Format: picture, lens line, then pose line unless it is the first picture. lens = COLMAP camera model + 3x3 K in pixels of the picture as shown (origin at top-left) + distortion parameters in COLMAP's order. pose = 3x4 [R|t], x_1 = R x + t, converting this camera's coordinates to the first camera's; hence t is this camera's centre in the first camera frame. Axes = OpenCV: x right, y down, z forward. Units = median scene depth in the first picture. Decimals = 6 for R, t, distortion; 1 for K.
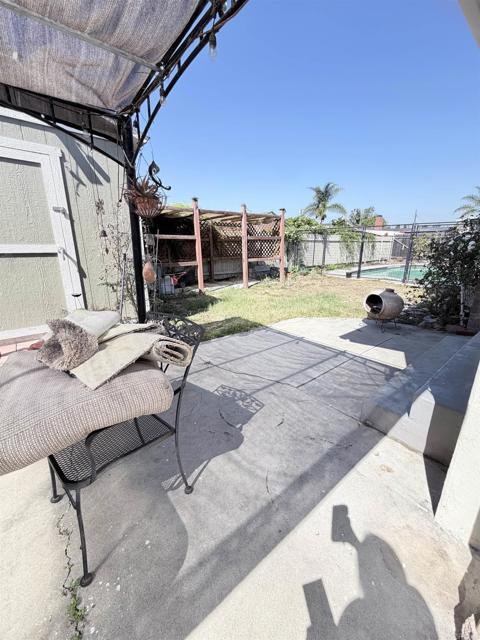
lens RADIAL K [[255.4, 0, 239.3], [0, 255.4, 317.2], [0, 0, 1]] dist [-0.001024, 0.000146]
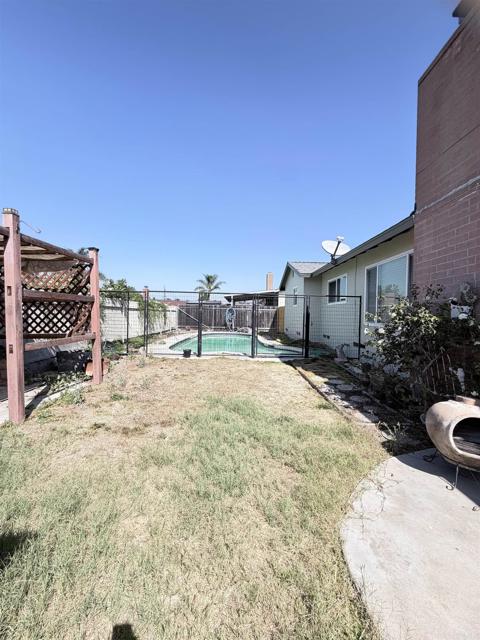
lens RADIAL K [[255.4, 0, 239.3], [0, 255.4, 317.9], [0, 0, 1]] dist [-0.001024, 0.000146]
pose [[0.626902, 0.008925, 0.779047, -0.118756], [0.190351, 0.967876, -0.164264, -0.260621], [-0.755487, 0.251270, 0.605064, 0.938549]]
